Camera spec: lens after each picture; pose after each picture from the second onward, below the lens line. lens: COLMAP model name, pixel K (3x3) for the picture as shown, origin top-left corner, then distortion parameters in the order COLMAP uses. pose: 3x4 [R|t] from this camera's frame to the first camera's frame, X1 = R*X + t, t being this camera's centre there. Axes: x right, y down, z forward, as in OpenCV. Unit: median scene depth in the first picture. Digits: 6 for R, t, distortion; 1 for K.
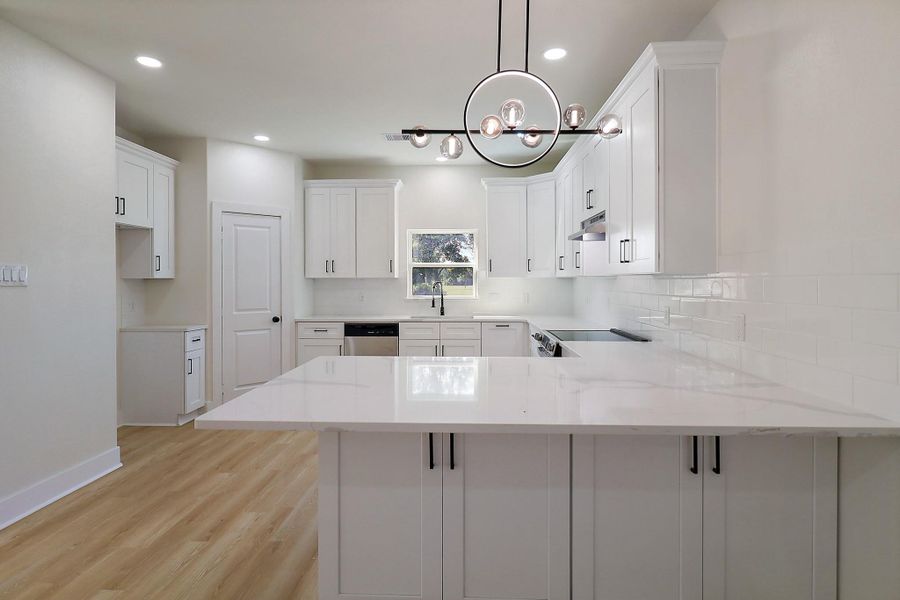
lens RADIAL K [[482.1, 0, 446.2], [0, 482.1, 281.6], [0, 0, 1]] dist [-0.004611, -0.002319]
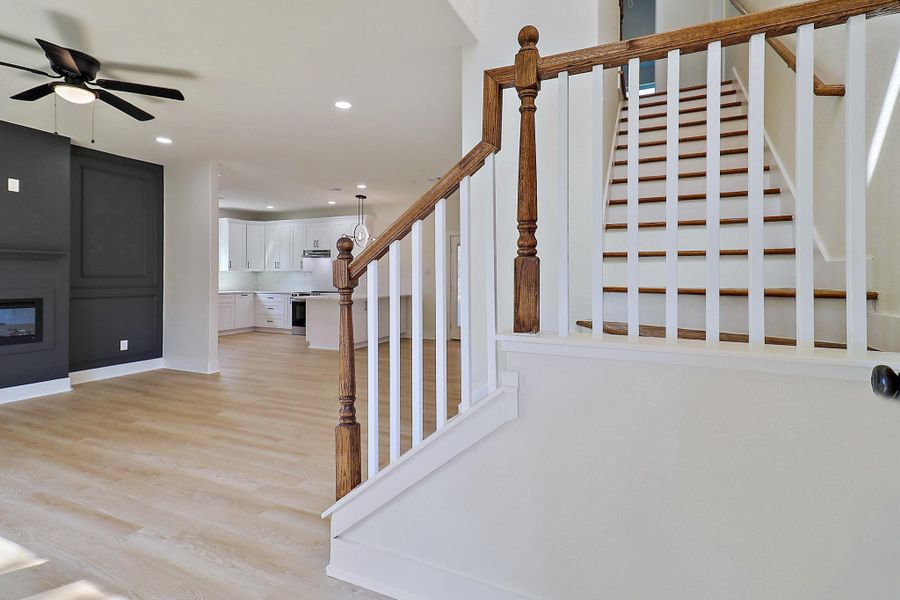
lens RADIAL K [[434.8, 0, 451.9], [0, 434.8, 274.7], [0, 0, 1]] dist [0.002792, 0.000258]
pose [[0.373471, 0.006722, 0.927617, -1.205249], [-0.002517, 0.999977, -0.006232, 0.015336], [-0.927638, -0.000007, 0.373480, -0.448705]]
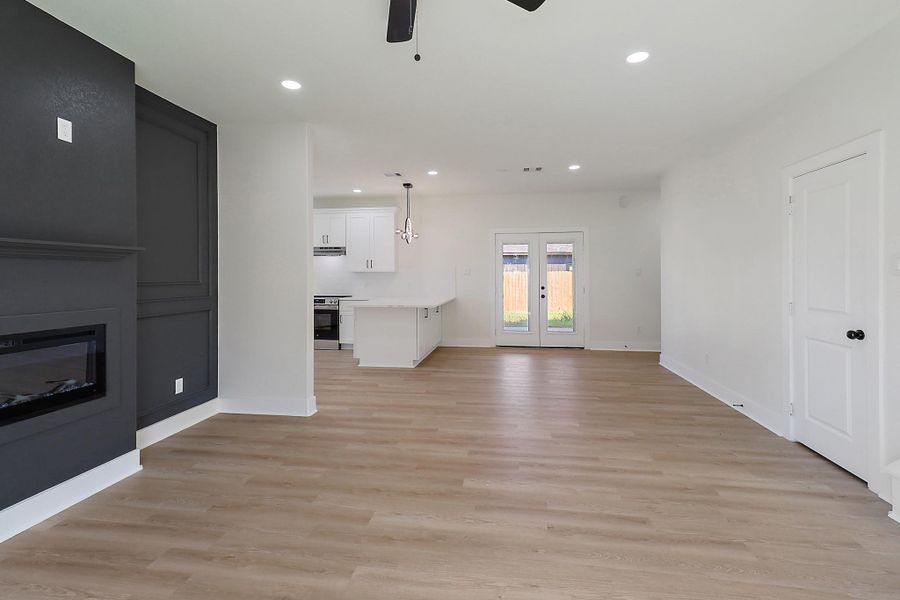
lens RADIAL K [[425.3, 0, 450.3], [0, 425.3, 273.4], [0, 0, 1]] dist [0.011702, 0.000391]
pose [[0.111485, 0.003163, 0.993761, -1.168346], [0.002299, 0.999991, -0.003441, 0.002657], [-0.993763, 0.002668, 0.111477, 0.118885]]
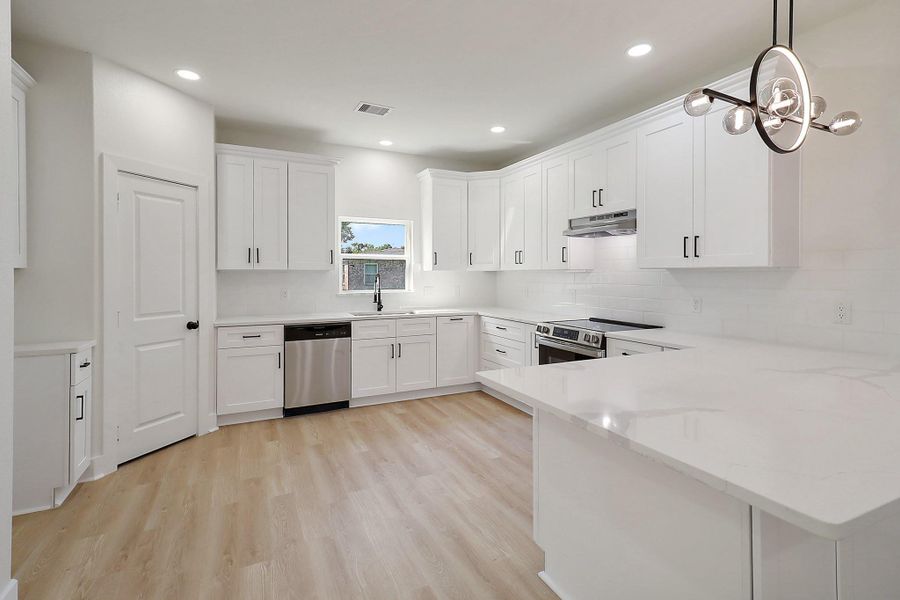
lens RADIAL K [[434.8, 0, 451.9], [0, 434.8, 274.7], [0, 0, 1]] dist [0.002792, 0.000258]
pose [[0.876446, 0.001922, 0.481496, -0.322346], [-0.001645, 0.999998, -0.000998, 0.000717], [-0.481497, 0.000083, 0.876448, 0.220143]]
